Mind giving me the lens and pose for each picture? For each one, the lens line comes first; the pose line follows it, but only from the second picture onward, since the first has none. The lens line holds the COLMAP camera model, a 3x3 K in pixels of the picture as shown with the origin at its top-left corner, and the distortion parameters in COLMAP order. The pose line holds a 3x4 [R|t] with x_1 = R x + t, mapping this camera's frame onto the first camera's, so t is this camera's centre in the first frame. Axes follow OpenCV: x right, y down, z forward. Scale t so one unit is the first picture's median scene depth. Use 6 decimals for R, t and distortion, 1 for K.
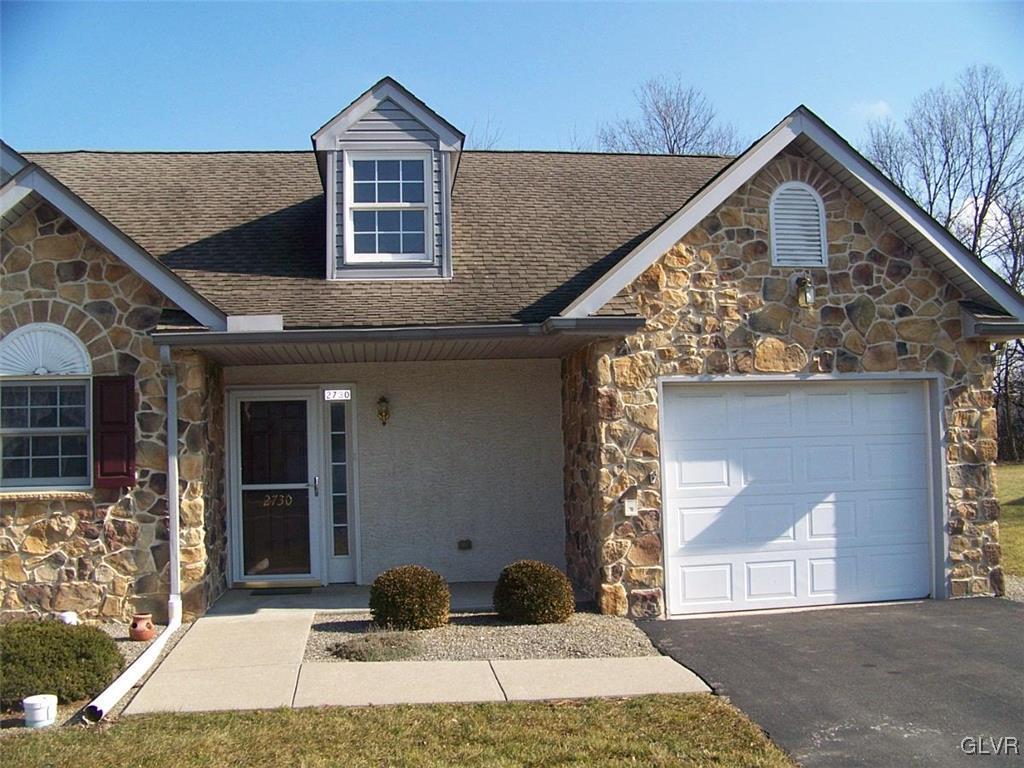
lens RADIAL K [[1072.2, 0, 528.4], [0, 1072.2, 386.9], [0, 0, 1]] dist [-0.254461, 0.334206]
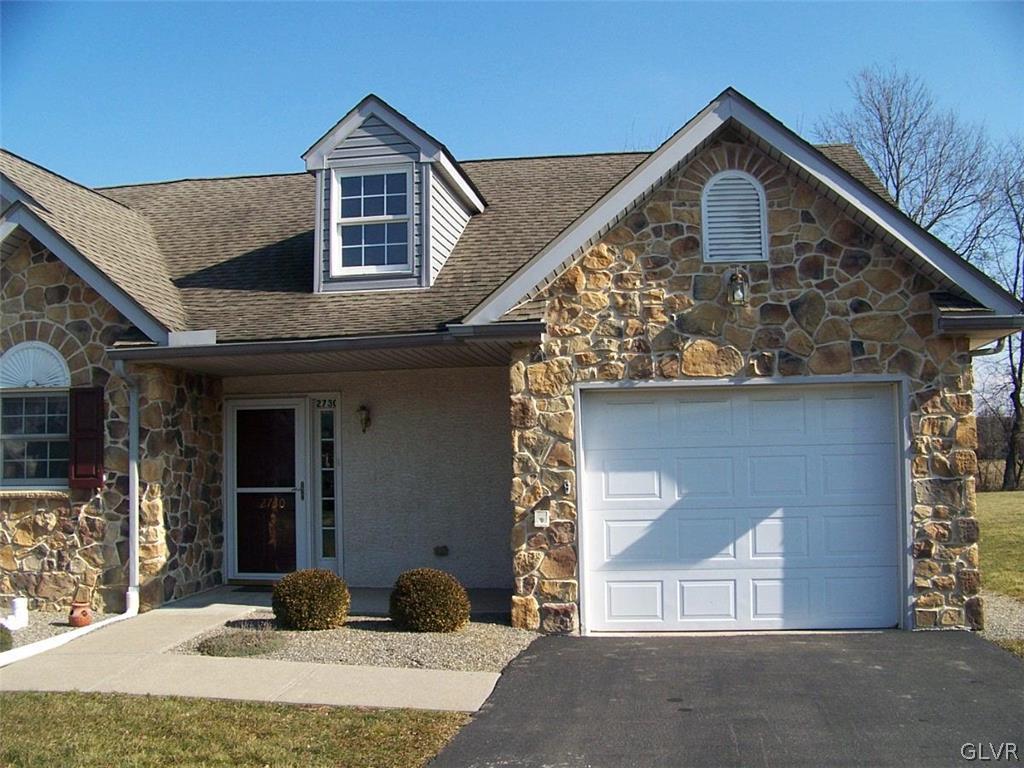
lens RADIAL K [[1072.2, 0, 528.4], [0, 1072.2, 386.9], [0, 0, 1]] dist [-0.254461, 0.334206]
pose [[0.962095, -0.009956, -0.272533, 0.339647], [0.008914, 0.999947, -0.005062, -0.001677], [0.272569, 0.002441, 0.962133, 0.058874]]
